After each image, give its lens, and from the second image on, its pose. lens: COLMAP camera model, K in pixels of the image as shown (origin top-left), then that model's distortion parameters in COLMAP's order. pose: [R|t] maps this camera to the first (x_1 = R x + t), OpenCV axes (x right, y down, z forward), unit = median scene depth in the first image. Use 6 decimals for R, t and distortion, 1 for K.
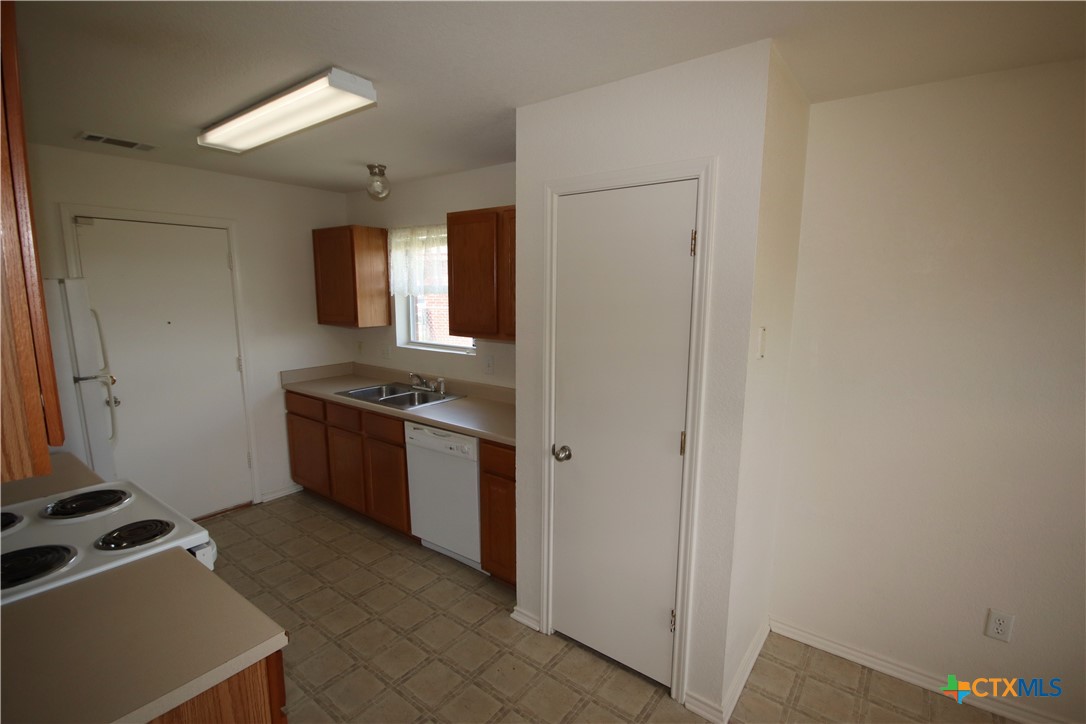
lens RADIAL K [[497.1, 0, 545.2], [0, 497.1, 366.2], [0, 0, 1]] dist [0.000535, -0.000480]
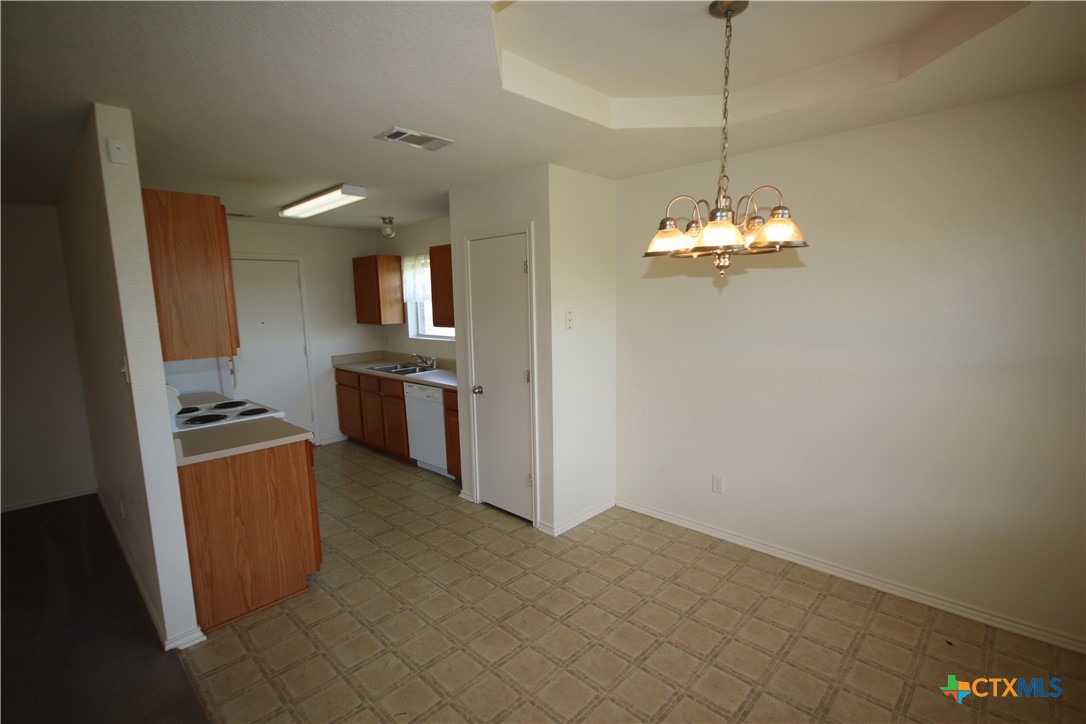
lens RADIAL K [[497.1, 0, 542.1], [0, 497.1, 364.2], [0, 0, 1]] dist [0.000535, -0.000480]
pose [[0.991923, -0.014909, -0.125960, 0.325372], [0.013094, 0.999798, -0.015226, 0.079558], [0.126162, 0.013454, 0.991918, -0.460301]]
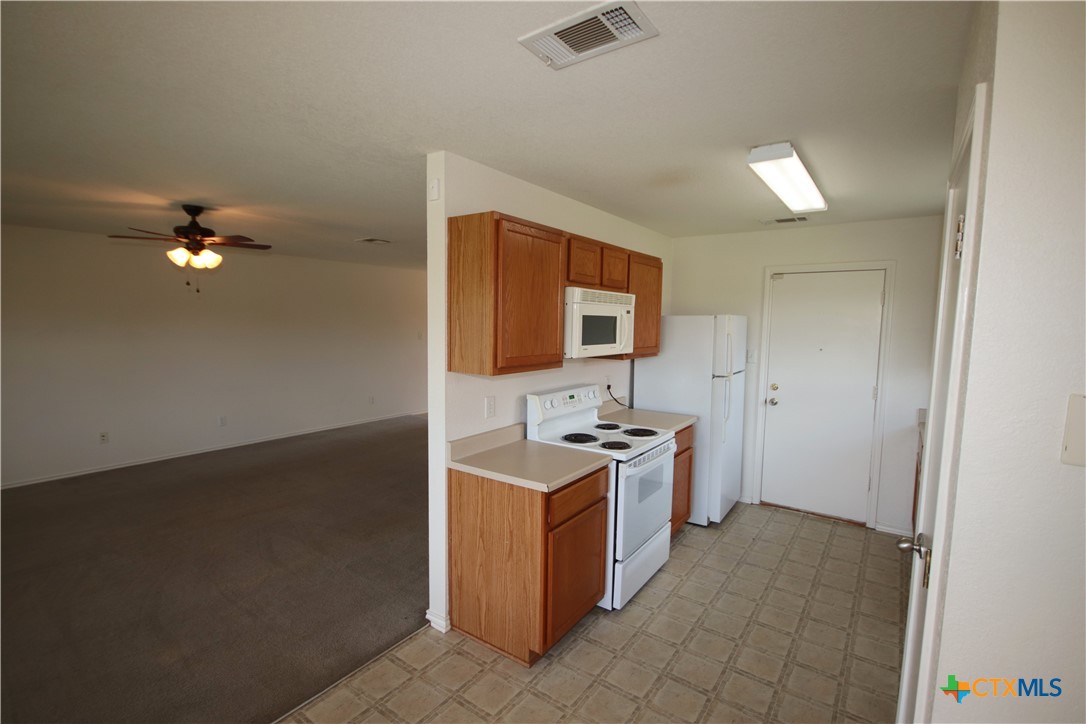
lens RADIAL K [[497.1, 0, 547.9], [0, 497.1, 365.2], [0, 0, 1]] dist [0.000535, -0.000480]
pose [[0.036193, 0.084124, -0.995798, 0.487909], [-0.161717, 0.983810, 0.077233, -0.035927], [0.986173, 0.158242, 0.049211, 0.278710]]
